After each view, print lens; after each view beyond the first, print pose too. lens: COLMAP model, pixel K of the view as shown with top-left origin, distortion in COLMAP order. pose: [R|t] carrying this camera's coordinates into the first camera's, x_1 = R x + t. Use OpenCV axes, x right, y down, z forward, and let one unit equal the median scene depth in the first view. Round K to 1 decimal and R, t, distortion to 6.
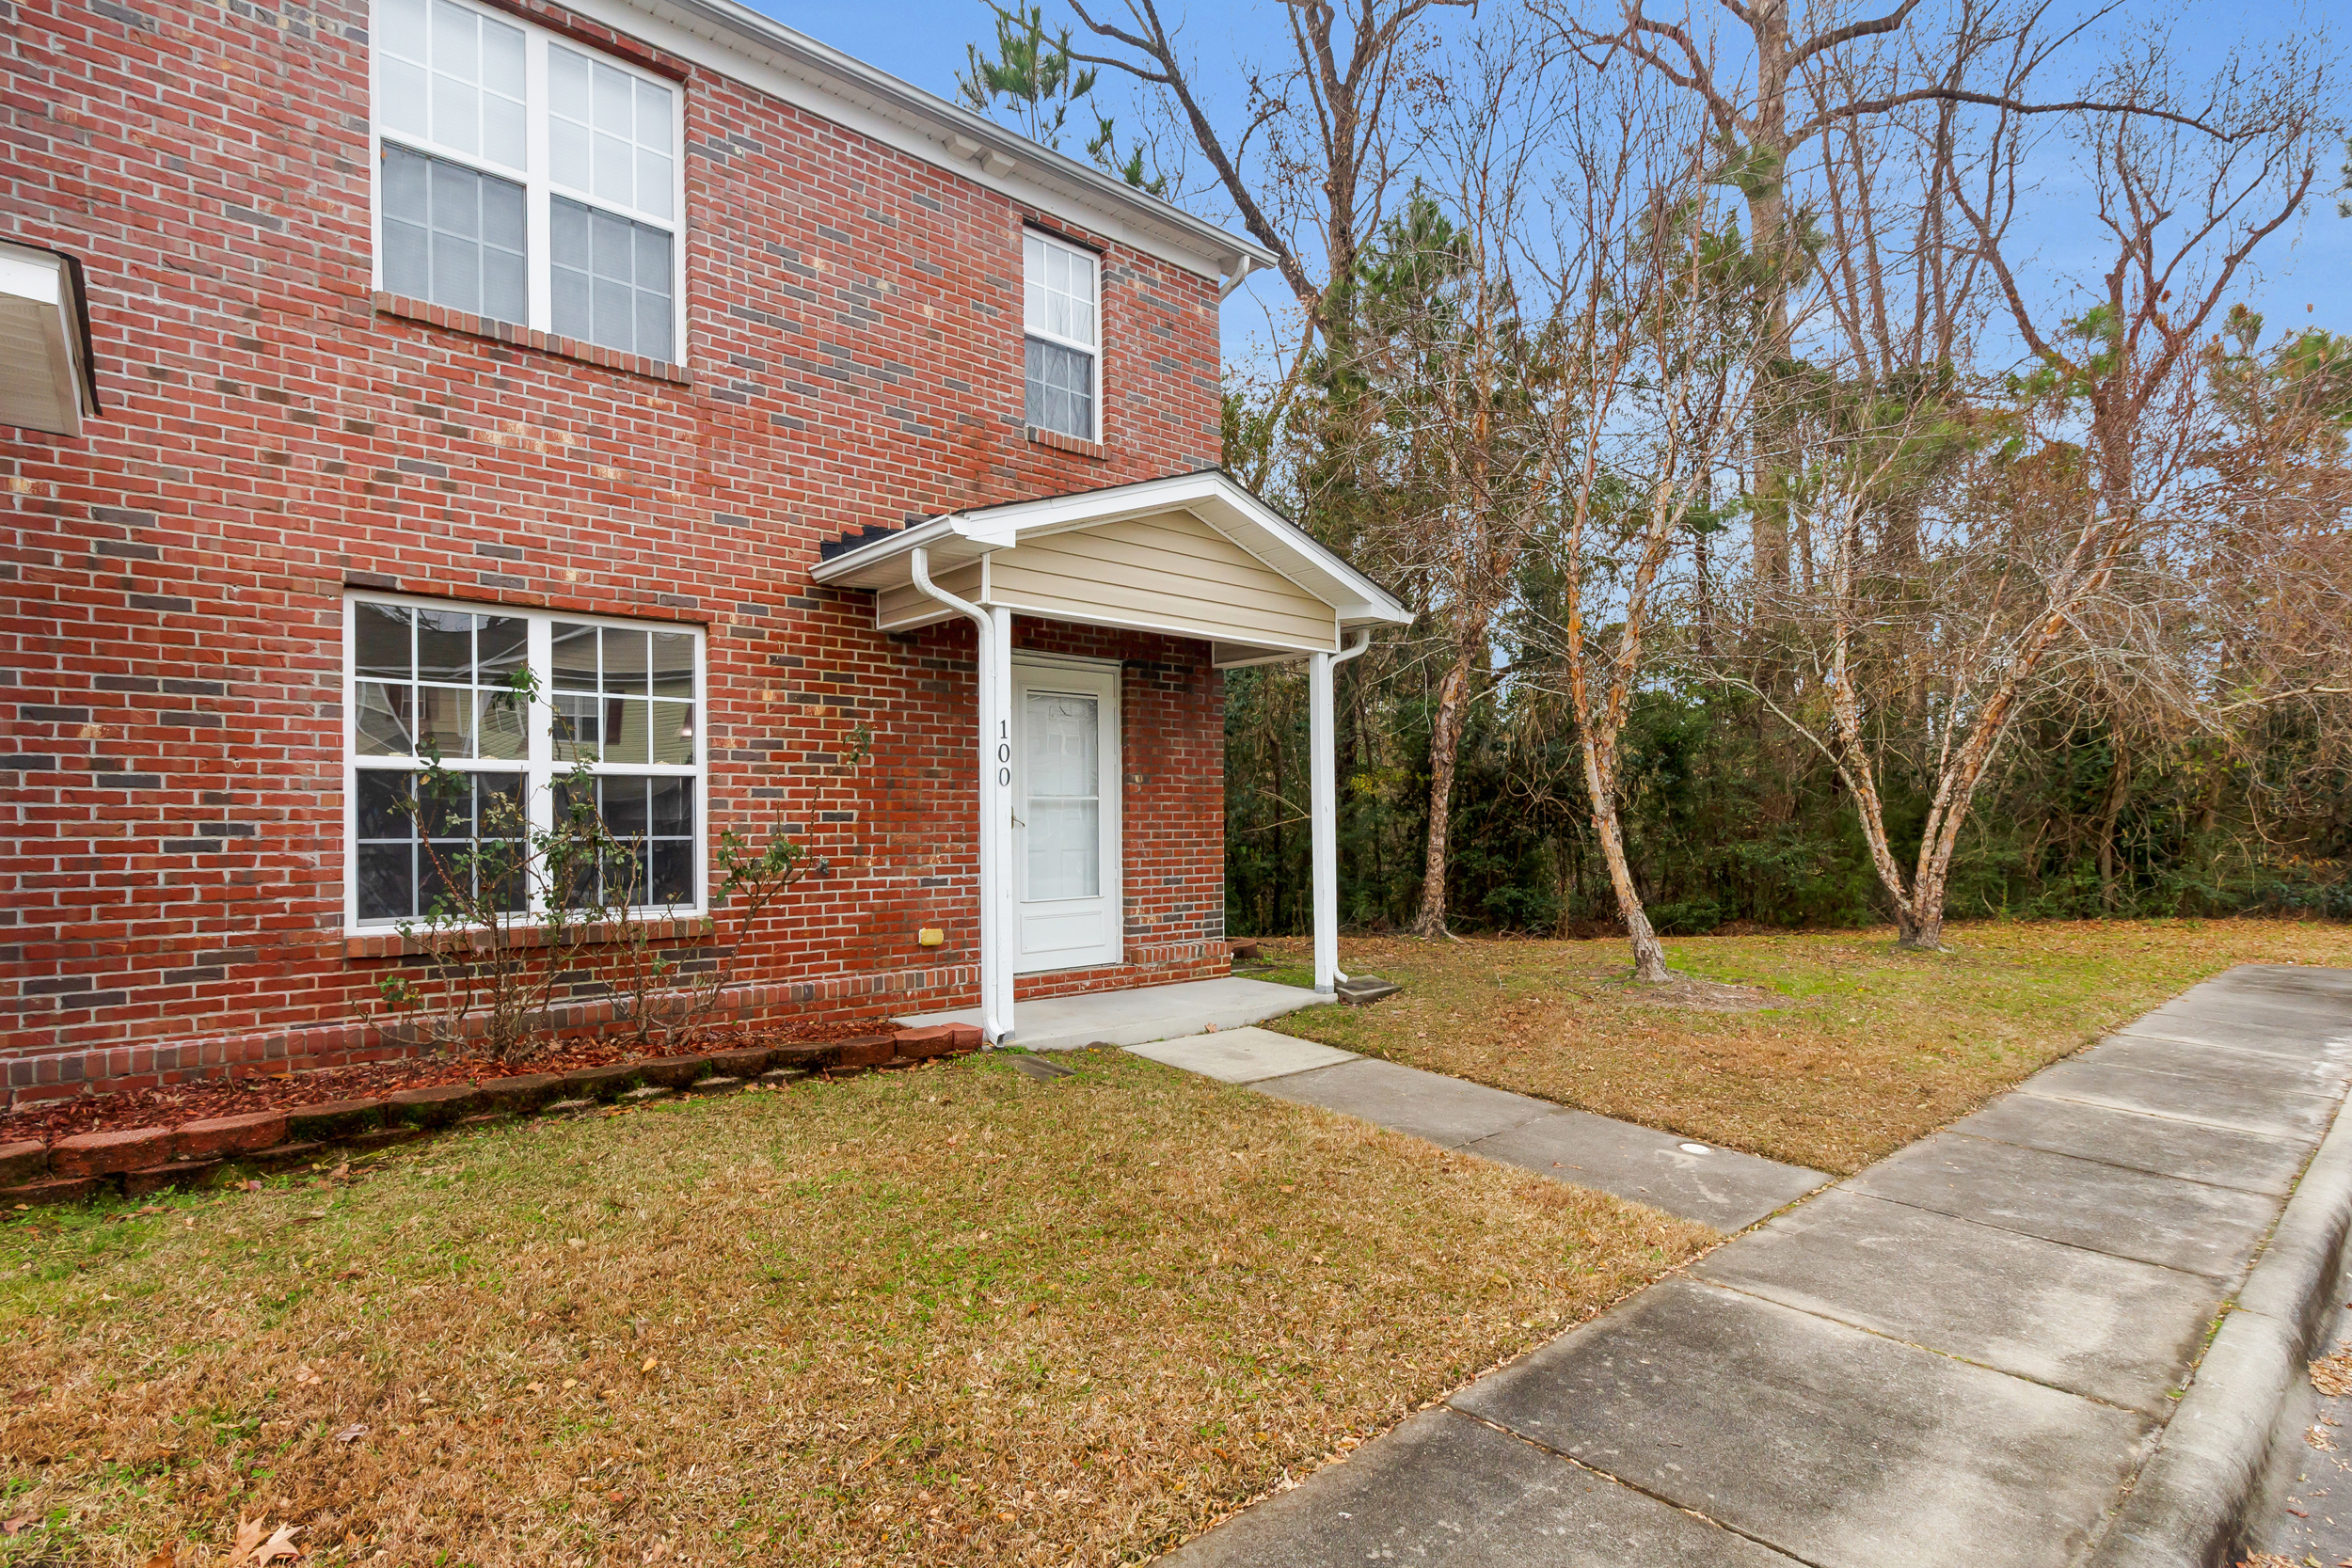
lens RADIAL K [[1144.0, 0, 1175.0], [0, 1144.0, 833.0], [0, 0, 1]] dist [0.001065, 0.000734]
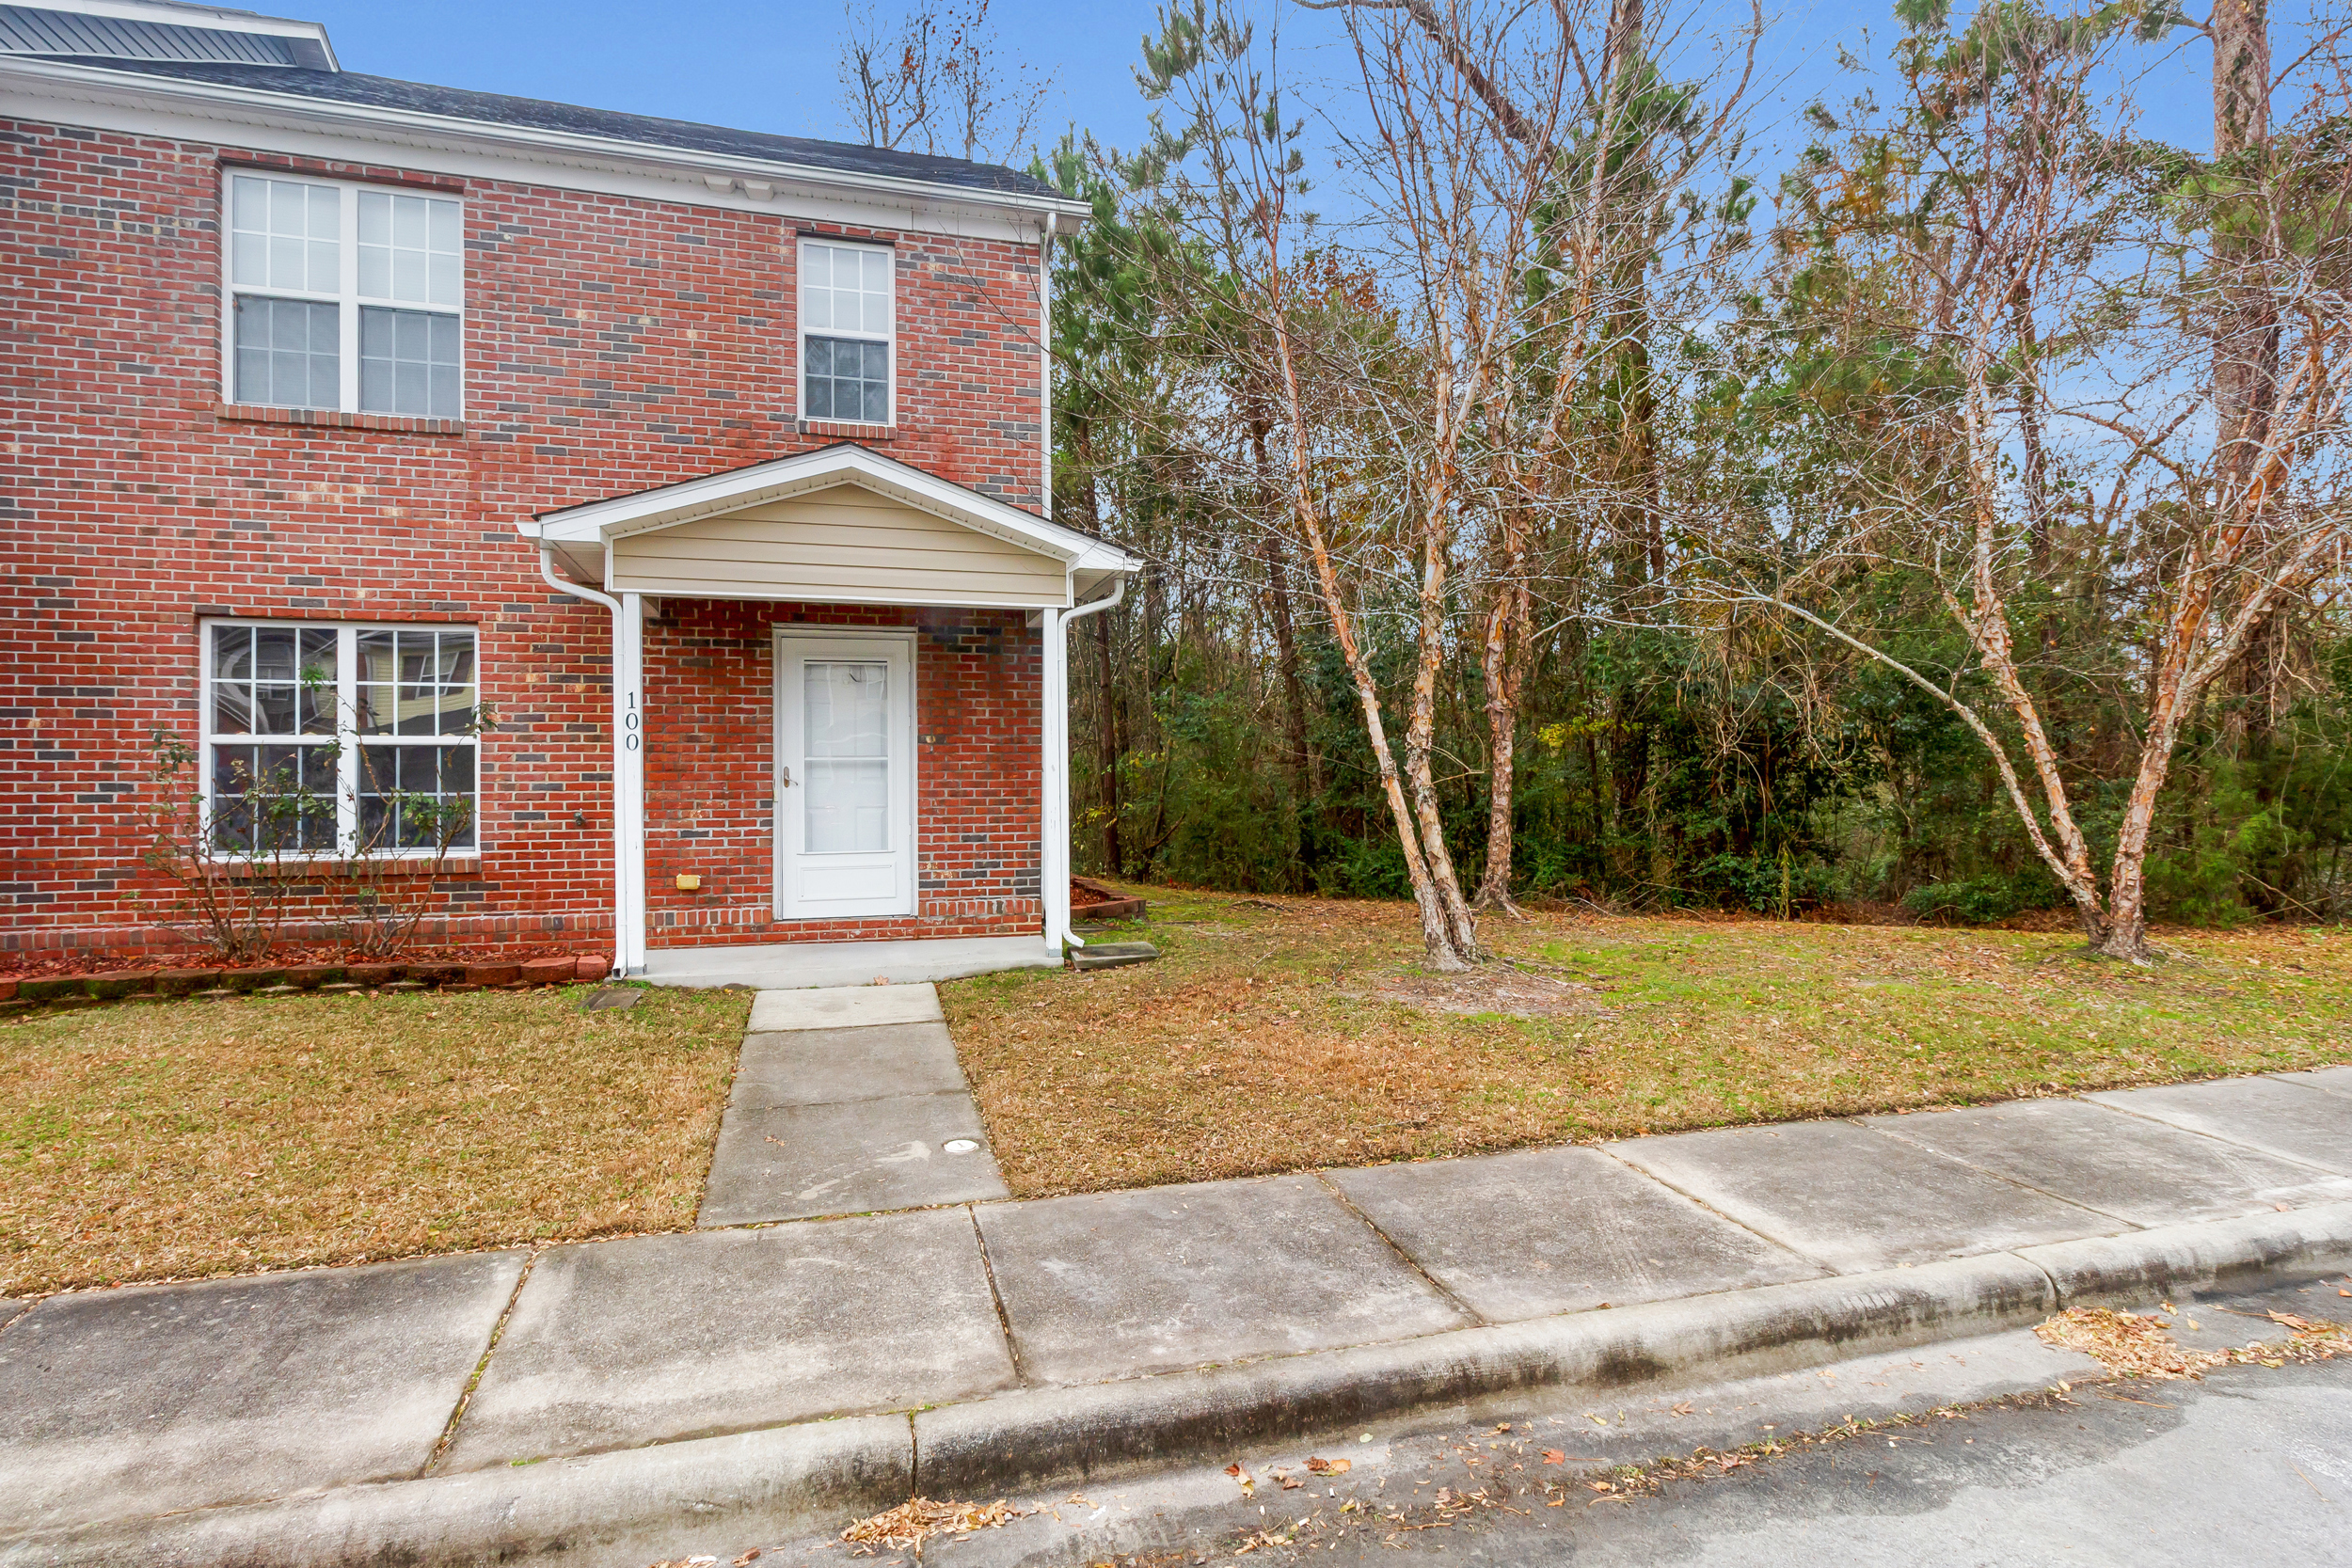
lens RADIAL K [[1132.1, 0, 1176.0], [0, 1132.1, 784.0], [0, 0, 1]] dist [0.002384, 0.000199]
pose [[0.900591, 0.001898, -0.434664, 0.922300], [-0.003338, 0.999991, -0.002551, -0.007255], [0.434655, 0.003748, 0.900589, 0.248831]]
